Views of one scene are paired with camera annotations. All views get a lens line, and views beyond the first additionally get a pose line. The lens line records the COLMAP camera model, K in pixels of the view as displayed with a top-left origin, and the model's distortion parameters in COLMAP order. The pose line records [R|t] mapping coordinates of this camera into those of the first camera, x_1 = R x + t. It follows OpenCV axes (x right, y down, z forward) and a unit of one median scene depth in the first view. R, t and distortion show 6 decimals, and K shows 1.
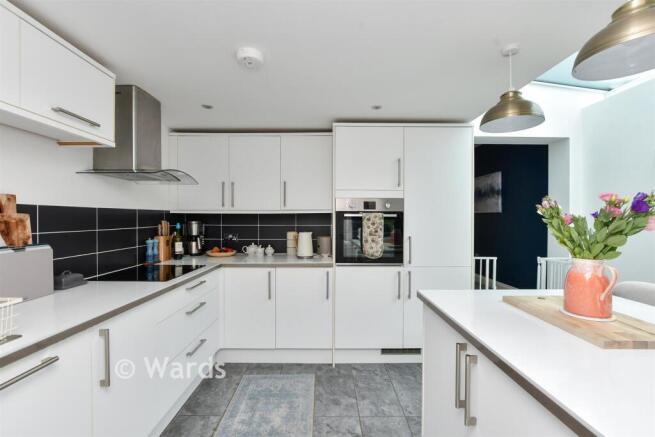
lens RADIAL K [[289.9, 0, 327.9], [0, 289.9, 220.8], [0, 0, 1]] dist [0.001293, -0.000449]
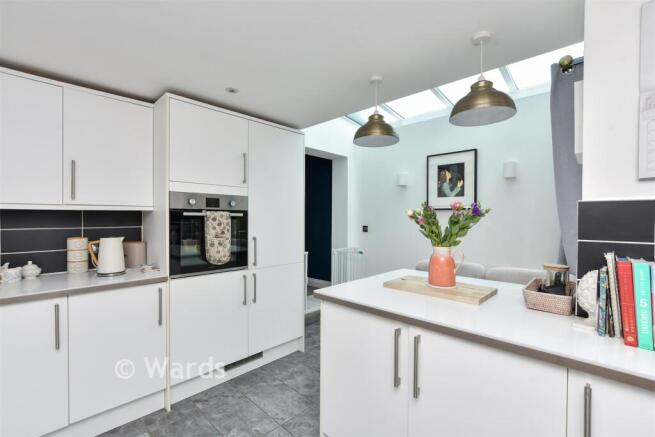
lens RADIAL K [[289.9, 0, 326.3], [0, 289.9, 220.6], [0, 0, 1]] dist [0.001293, -0.000449]
pose [[0.714913, -0.006003, 0.699188, -0.216339], [0.003329, 0.999981, 0.005181, -0.003571], [-0.699205, -0.001377, 0.714920, 0.158055]]
